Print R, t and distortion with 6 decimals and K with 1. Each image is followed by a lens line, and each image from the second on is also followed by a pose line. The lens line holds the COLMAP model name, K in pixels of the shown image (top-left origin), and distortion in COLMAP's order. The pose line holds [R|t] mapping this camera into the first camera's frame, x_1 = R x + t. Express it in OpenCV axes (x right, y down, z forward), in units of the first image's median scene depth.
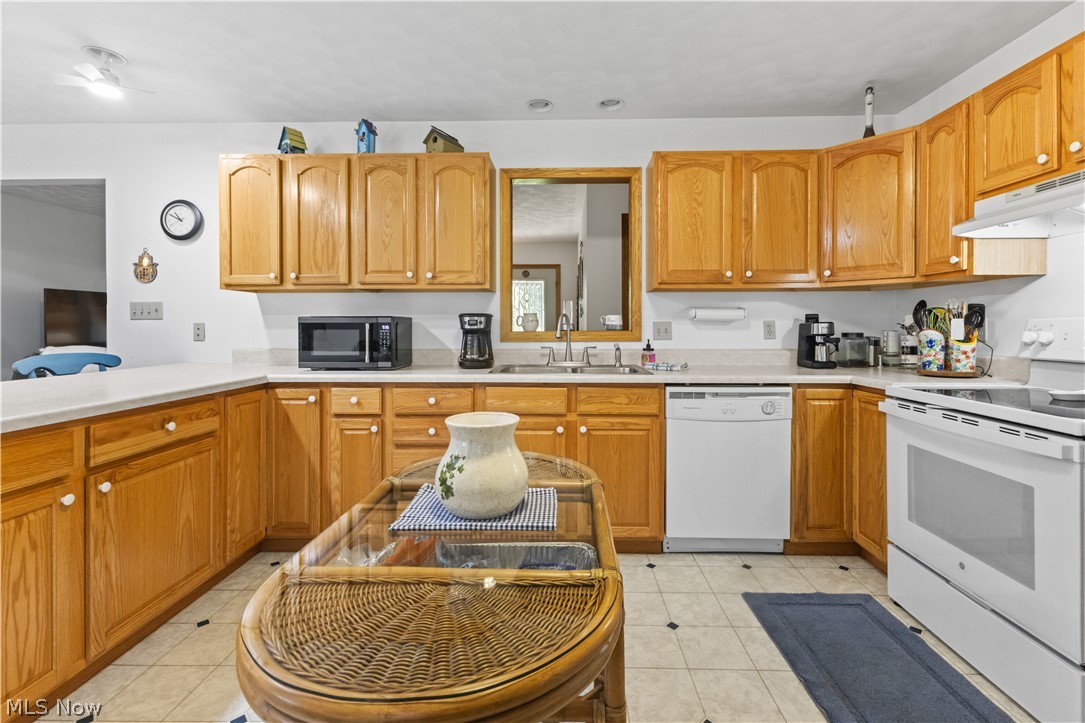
lens RADIAL K [[476.5, 0, 555.6], [0, 476.5, 327.7], [0, 0, 1]] dist [0.009440, -0.001201]
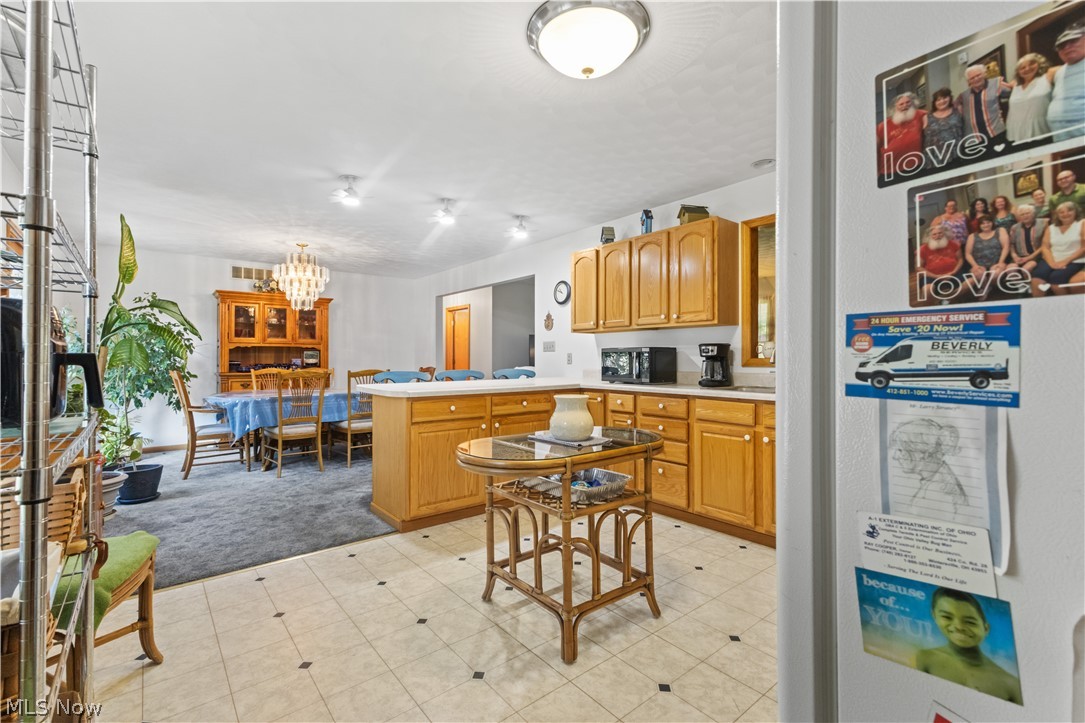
lens RADIAL K [[476.5, 0, 543.7], [0, 476.5, 352.1], [0, 0, 1]] dist [0.009440, -0.001201]
pose [[0.646636, -0.010171, -0.762731, 0.545680], [0.000081, 0.999912, -0.013266, 0.010437], [0.762798, 0.008517, 0.646580, -0.170054]]
